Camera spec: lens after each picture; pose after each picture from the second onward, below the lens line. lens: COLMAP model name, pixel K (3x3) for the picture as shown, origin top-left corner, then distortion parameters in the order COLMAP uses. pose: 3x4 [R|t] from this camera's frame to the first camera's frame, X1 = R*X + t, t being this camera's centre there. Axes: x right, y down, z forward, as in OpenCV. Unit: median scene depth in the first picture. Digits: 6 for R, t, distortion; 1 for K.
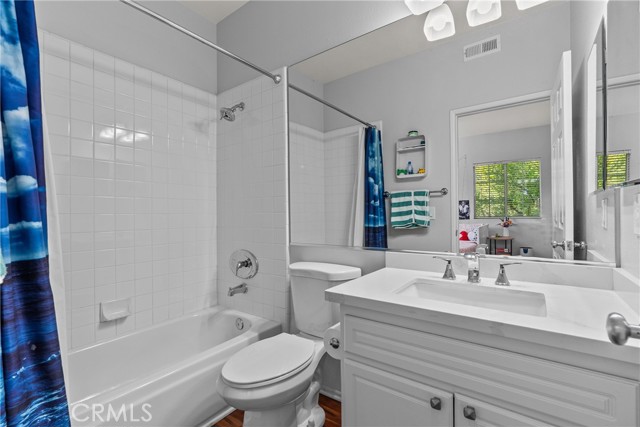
lens RADIAL K [[289.9, 0, 322.5], [0, 289.9, 211.8], [0, 0, 1]] dist [-0.000177, 0.000753]
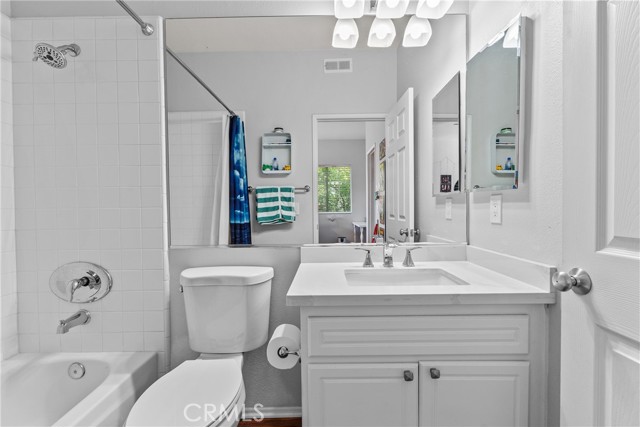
lens RADIAL K [[289.9, 0, 322.5], [0, 289.9, 211.8], [0, 0, 1]] dist [-0.000177, 0.000753]
pose [[0.812161, -0.004925, 0.583413, -0.165124], [-0.002559, 0.999925, 0.012003, 0.002800], [-0.583428, -0.011241, 0.812087, 0.088189]]
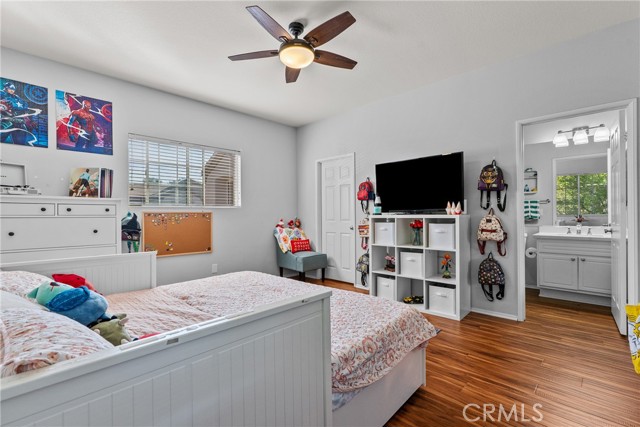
lens RADIAL K [[286.0, 0, 328.5], [0, 286.0, 214.8], [0, 0, 1]] dist [0.000894, 0.000261]
pose [[0.990852, -0.003607, -0.134901, -0.755374], [0.005096, 0.999930, 0.010691, -0.006100], [0.134853, -0.011281, 0.990801, -1.052659]]
